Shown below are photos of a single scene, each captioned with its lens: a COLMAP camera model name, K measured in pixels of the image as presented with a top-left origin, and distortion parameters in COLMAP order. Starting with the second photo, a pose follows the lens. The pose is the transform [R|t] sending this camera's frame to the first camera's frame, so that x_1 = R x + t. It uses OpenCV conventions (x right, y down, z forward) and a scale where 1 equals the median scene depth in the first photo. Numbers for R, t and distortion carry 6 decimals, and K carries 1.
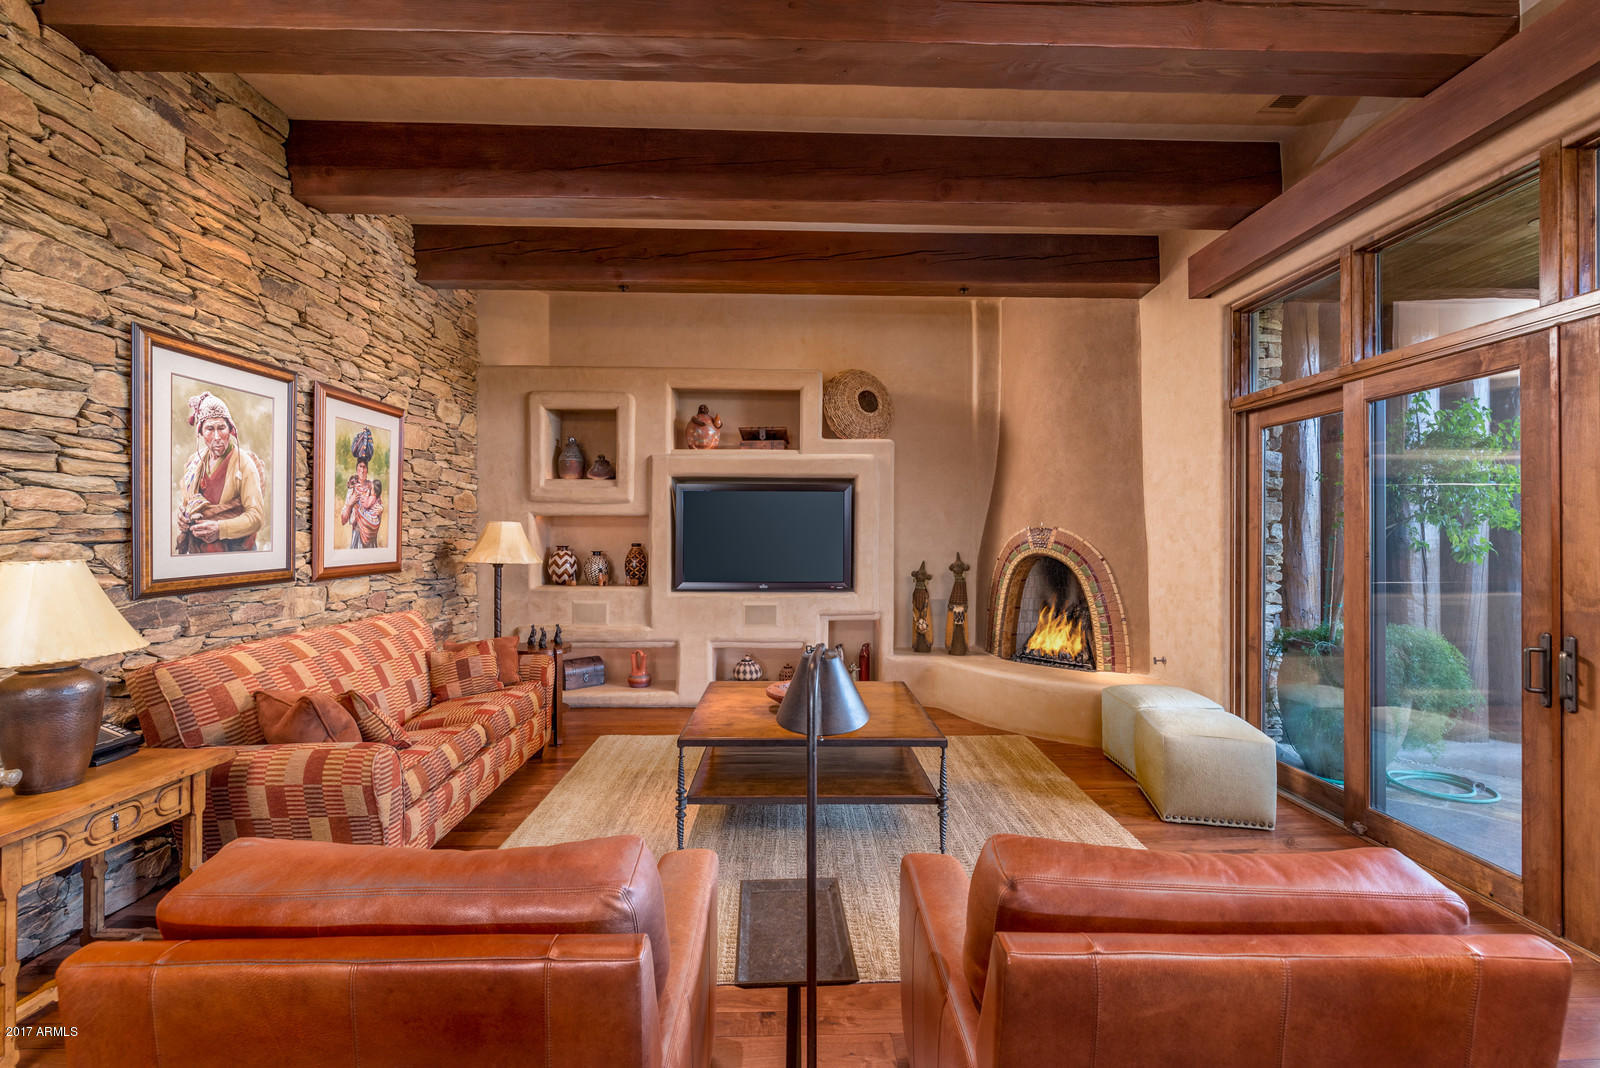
lens RADIAL K [[688.6, 0, 799.9], [0, 688.6, 534.4], [0, 0, 1]] dist [-0.000410, -0.000096]
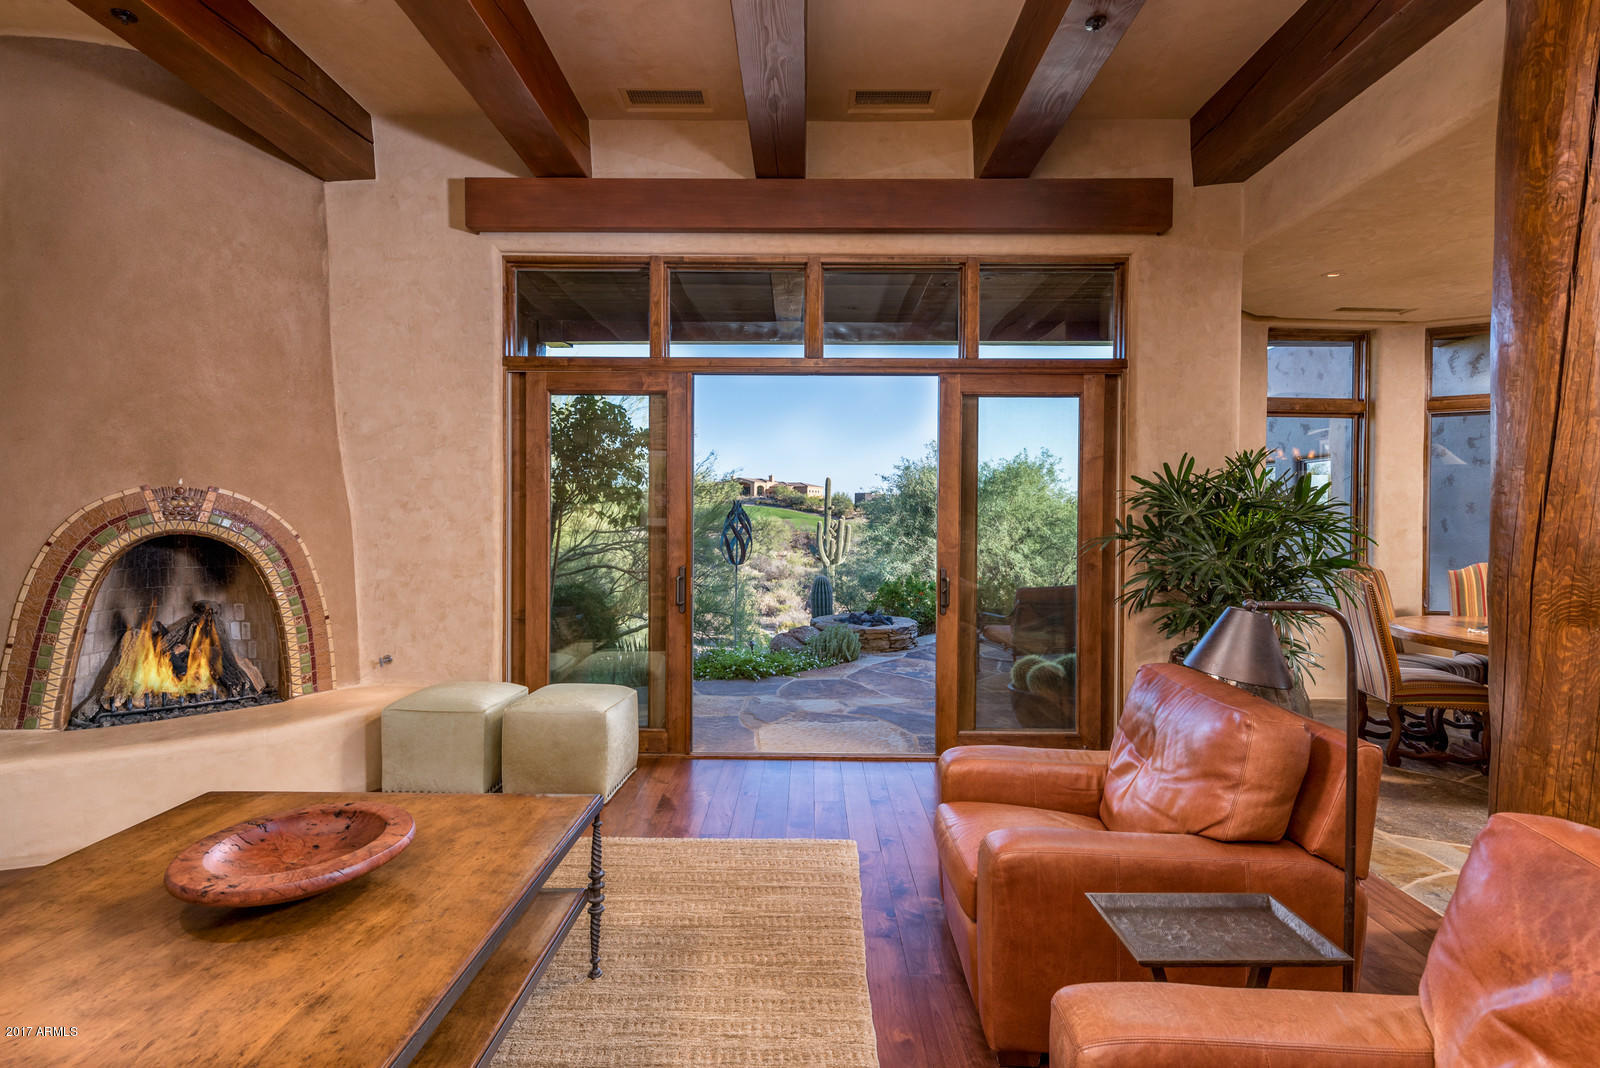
lens RADIAL K [[775.6, 0, 799.8], [0, 775.6, 533.8], [0, 0, 1]] dist [0.004691, 0.000364]
pose [[0.027195, -0.025592, 0.999302, -0.337031], [-0.007822, 0.999636, 0.025813, 0.009693], [-0.999600, -0.008519, 0.026985, 0.473200]]
